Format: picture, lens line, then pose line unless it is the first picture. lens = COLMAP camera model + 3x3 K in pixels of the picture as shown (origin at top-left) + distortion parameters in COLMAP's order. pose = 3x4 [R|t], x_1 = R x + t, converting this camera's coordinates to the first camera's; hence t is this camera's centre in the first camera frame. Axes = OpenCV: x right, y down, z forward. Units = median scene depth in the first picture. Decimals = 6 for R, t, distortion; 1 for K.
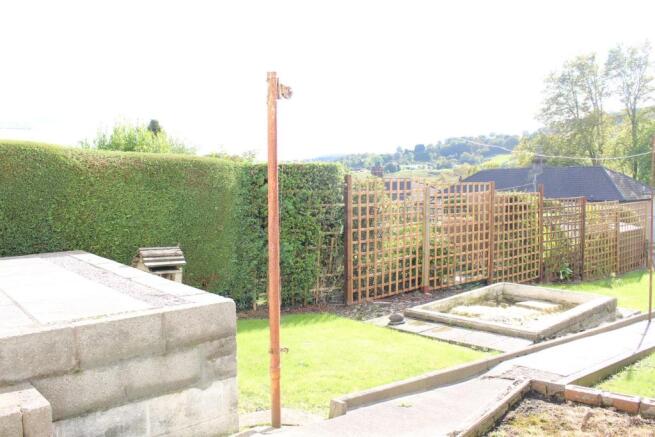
lens RADIAL K [[570.6, 0, 327.5], [0, 570.6, 218.5], [0, 0, 1]] dist [-0.148970, 0.129915]
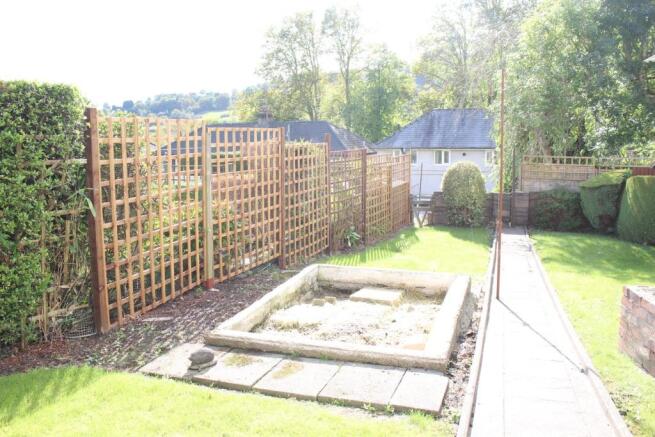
lens RADIAL K [[570.6, 0, 327.5], [0, 570.6, 218.5], [0, 0, 1]] dist [-0.148970, 0.129915]
pose [[0.879478, -0.060126, 0.472127, -0.022211], [0.024550, 0.996399, 0.081160, -0.005719], [-0.475306, -0.059787, 0.877787, 0.370341]]
